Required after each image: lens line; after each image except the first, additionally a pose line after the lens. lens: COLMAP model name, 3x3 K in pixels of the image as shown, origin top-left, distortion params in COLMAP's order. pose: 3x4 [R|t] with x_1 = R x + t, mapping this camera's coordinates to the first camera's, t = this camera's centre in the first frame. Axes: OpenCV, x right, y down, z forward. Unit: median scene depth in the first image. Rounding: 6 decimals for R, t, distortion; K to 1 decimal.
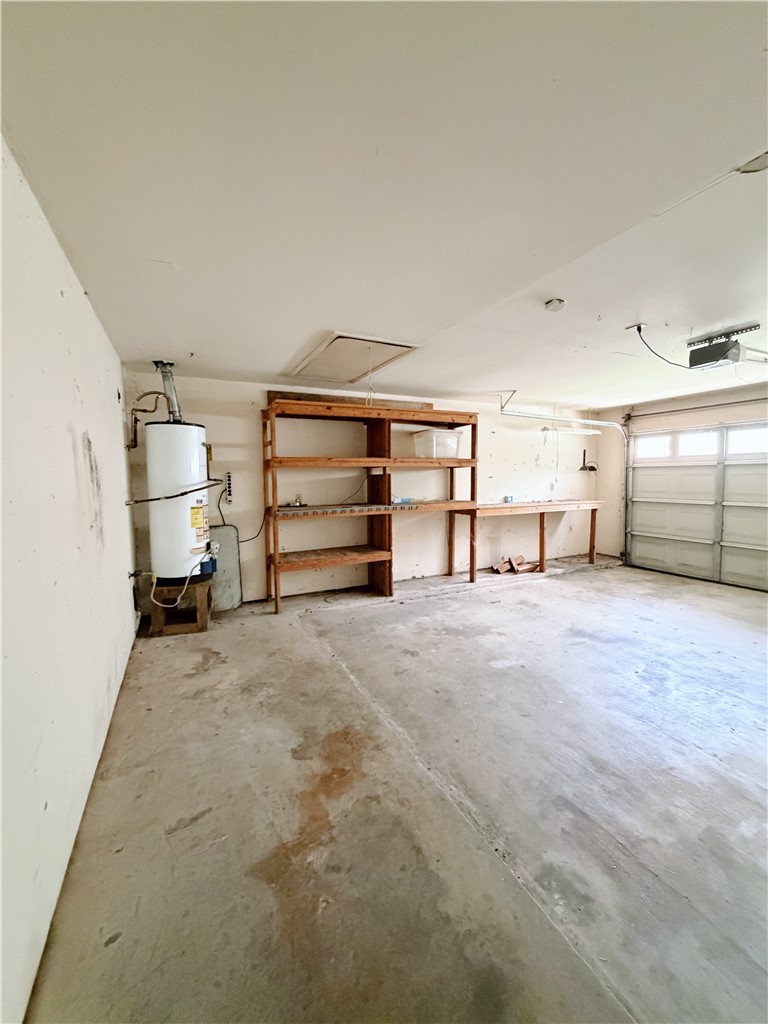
lens RADIAL K [[408.4, 0, 384.2], [0, 408.4, 509.3], [0, 0, 1]] dist [-0.001190, 0.000091]
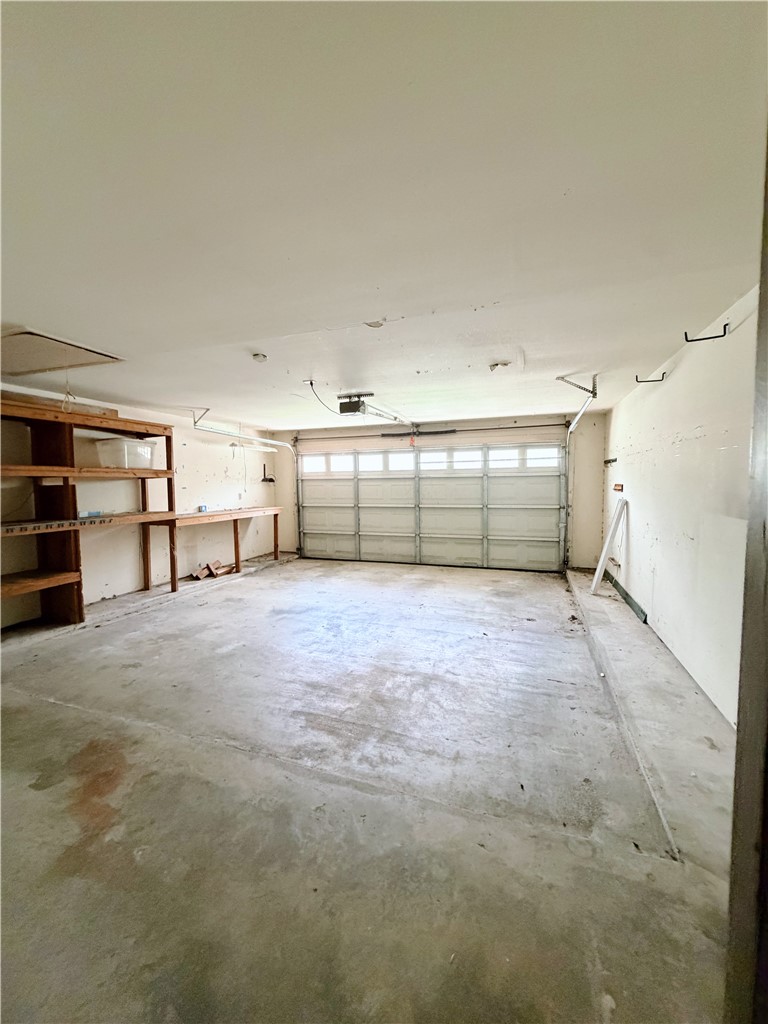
lens RADIAL K [[408.4, 0, 384.2], [0, 408.4, 509.3], [0, 0, 1]] dist [-0.001190, 0.000091]
pose [[0.716647, -0.041340, 0.696210, -0.143439], [0.058707, 0.998275, -0.001154, 0.008750], [-0.694961, 0.041699, 0.717837, -0.127126]]
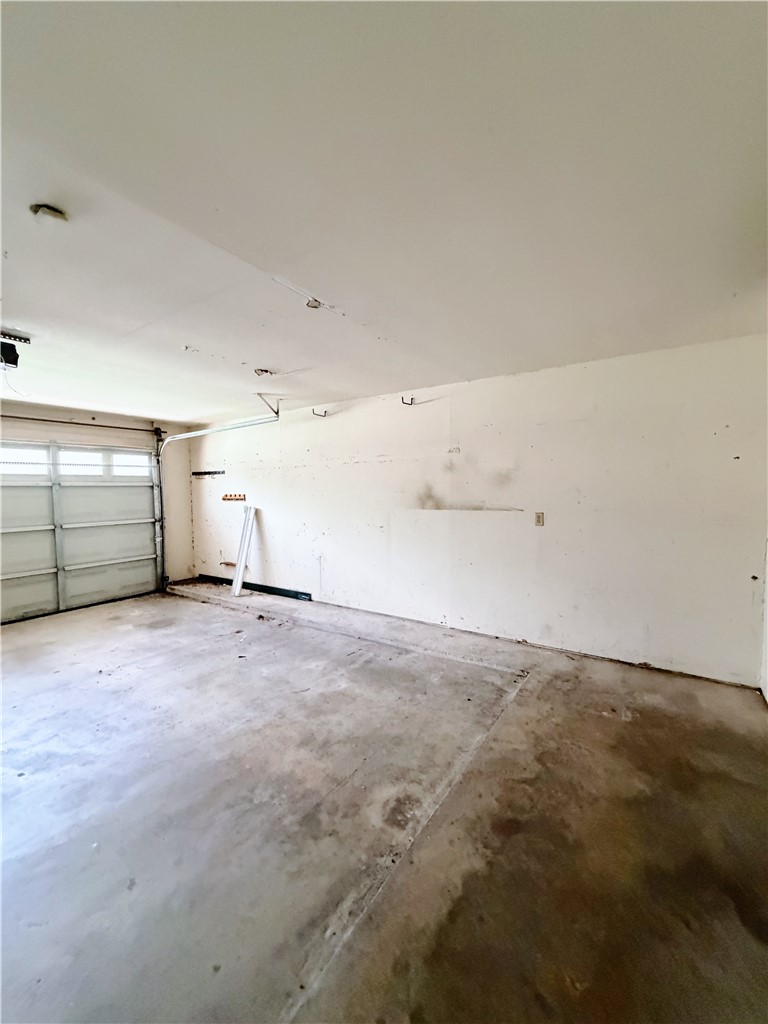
lens RADIAL K [[408.4, 0, 384.2], [0, 408.4, 509.3], [0, 0, 1]] dist [-0.001190, 0.000091]
pose [[-0.498425, -0.024538, 0.866585, -0.228363], [0.087764, 0.993036, 0.078597, -0.045405], [-0.862479, 0.115229, -0.492801, 0.568504]]
